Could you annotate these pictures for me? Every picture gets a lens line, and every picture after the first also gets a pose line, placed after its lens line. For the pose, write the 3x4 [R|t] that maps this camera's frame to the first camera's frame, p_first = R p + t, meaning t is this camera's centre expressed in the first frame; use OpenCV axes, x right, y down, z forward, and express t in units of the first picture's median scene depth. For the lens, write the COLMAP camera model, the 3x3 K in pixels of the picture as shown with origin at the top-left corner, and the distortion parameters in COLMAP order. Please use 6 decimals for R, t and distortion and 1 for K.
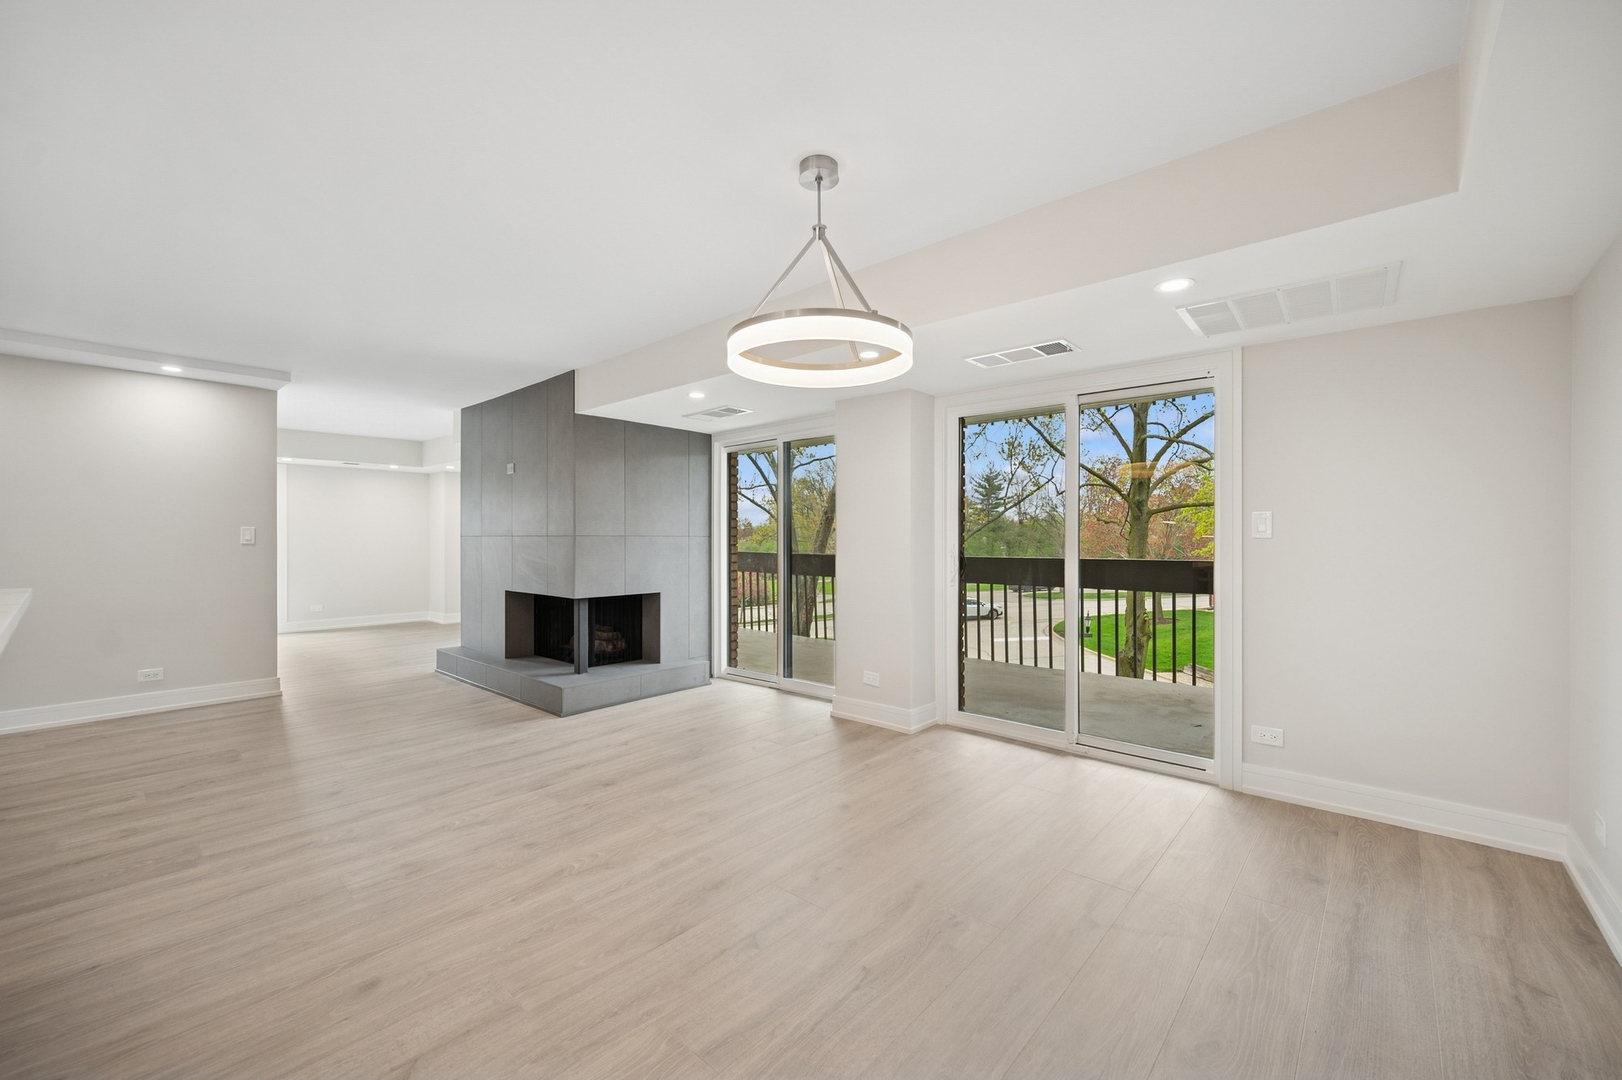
lens RADIAL K [[645.7, 0, 816.6], [0, 645.7, 540.1], [0, 0, 1]] dist [0.000001, -0.000335]
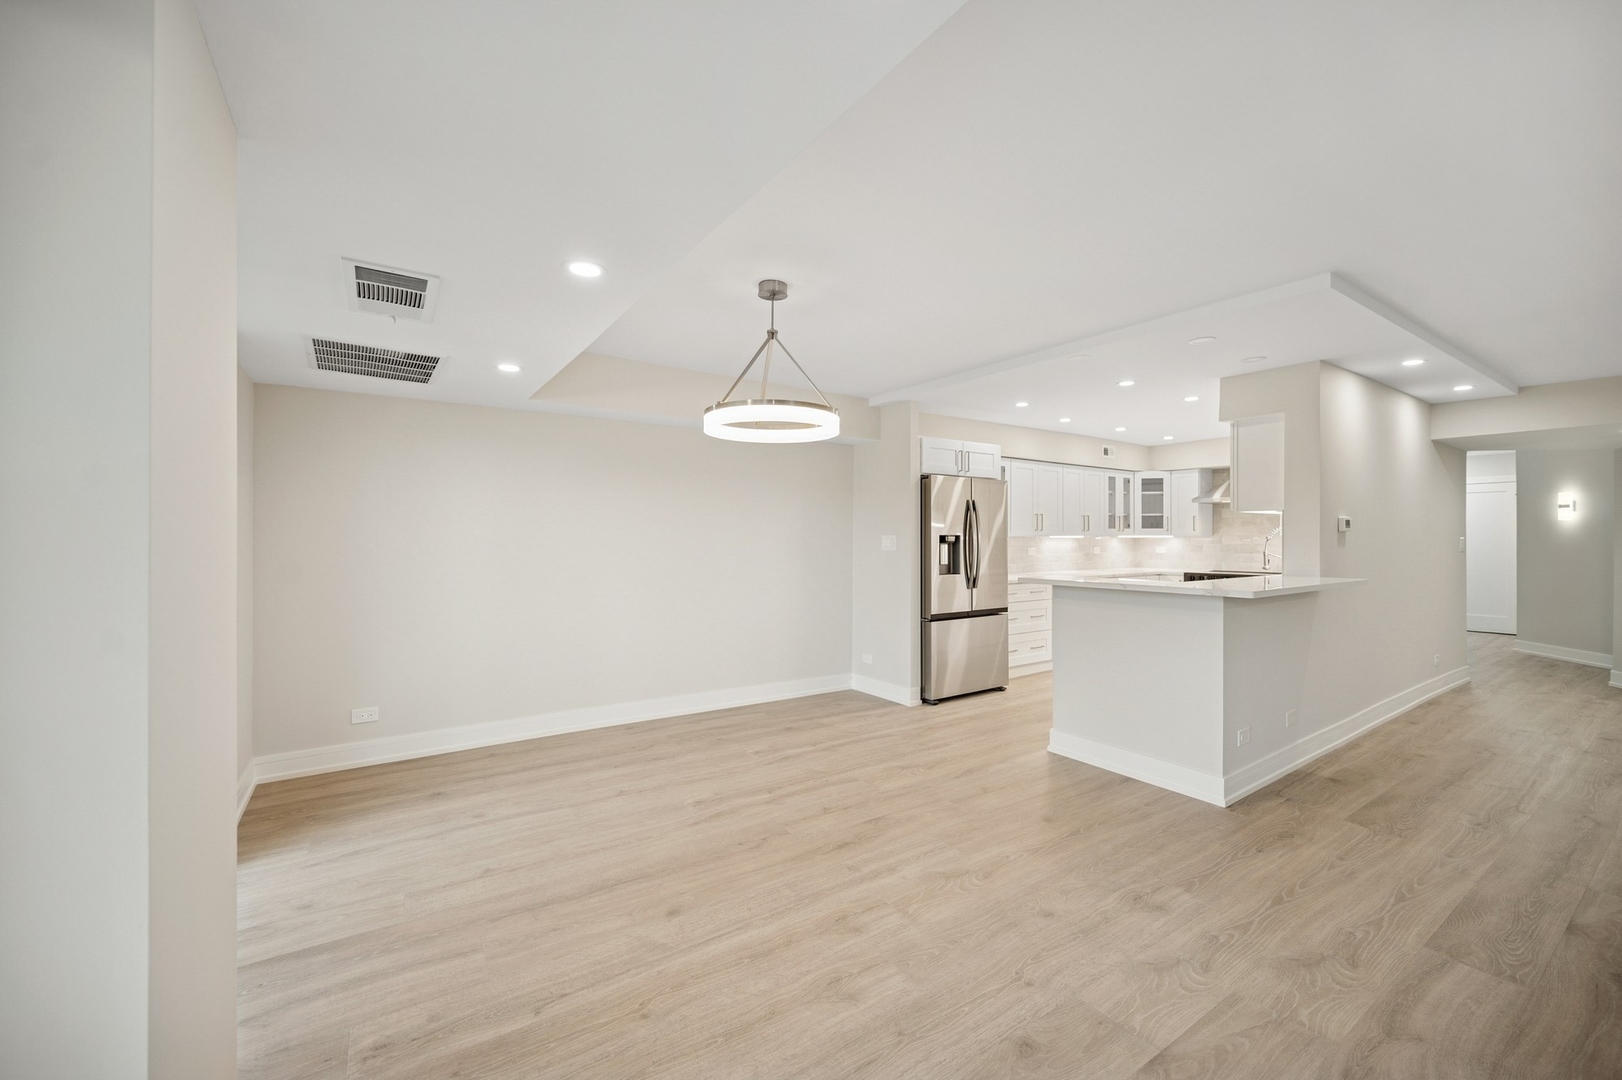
lens RADIAL K [[645.7, 0, 818.5], [0, 645.7, 529.9], [0, 0, 1]] dist [0.000001, -0.000335]
pose [[-0.969968, 0.000147, 0.243231, -0.282430], [-0.001659, 0.999973, -0.007219, -0.037431], [-0.243225, -0.007405, -0.969942, 1.539340]]
